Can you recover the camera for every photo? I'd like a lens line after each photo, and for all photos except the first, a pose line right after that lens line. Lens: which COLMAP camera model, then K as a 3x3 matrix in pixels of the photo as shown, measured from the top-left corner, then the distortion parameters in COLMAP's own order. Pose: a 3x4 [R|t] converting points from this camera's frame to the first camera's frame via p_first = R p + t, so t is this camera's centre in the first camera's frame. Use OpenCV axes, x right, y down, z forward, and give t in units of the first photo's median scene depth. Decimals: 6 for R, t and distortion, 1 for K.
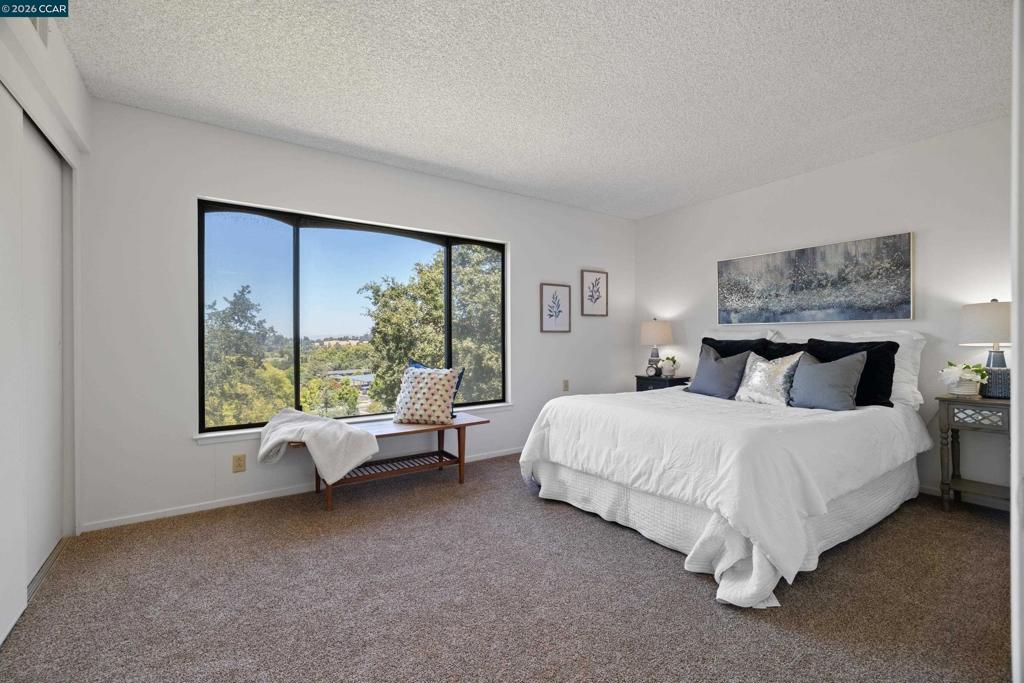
lens RADIAL K [[444.1, 0, 512.8], [0, 444.1, 341.4], [0, 0, 1]] dist [0.002190, 0.000001]
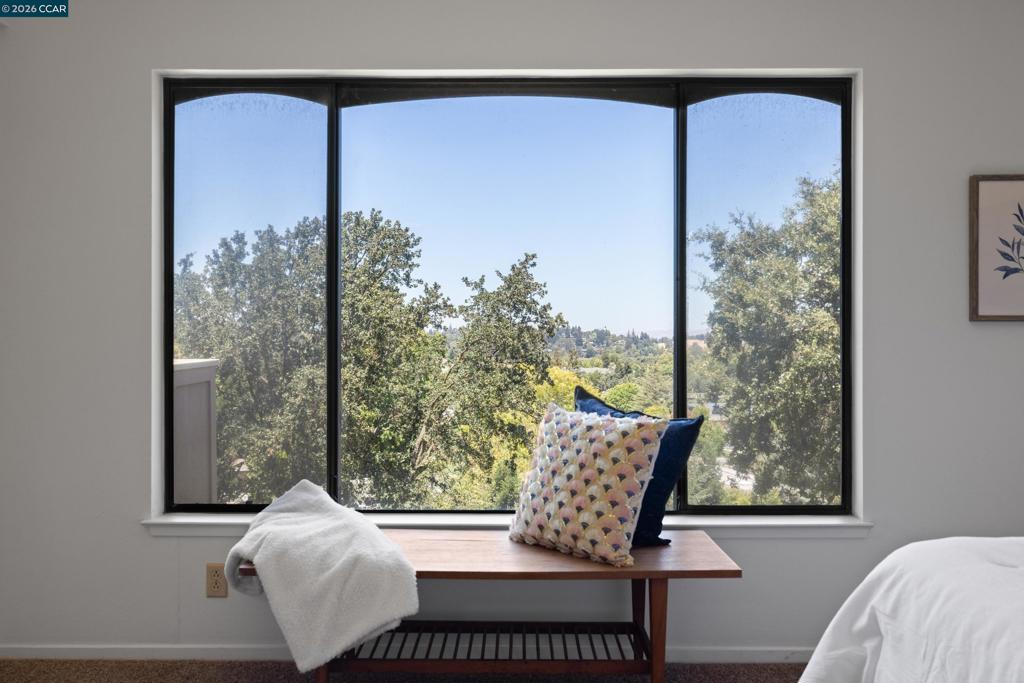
lens RADIAL K [[808.5, 0, 511.3], [0, 808.5, 339.6], [0, 0, 1]] dist [-0.001340, -0.007535]
pose [[0.812395, 0.003788, -0.583095, 0.141755], [-0.004026, 0.999992, 0.000887, -0.004819], [0.583093, 0.001627, 0.812404, 0.303378]]
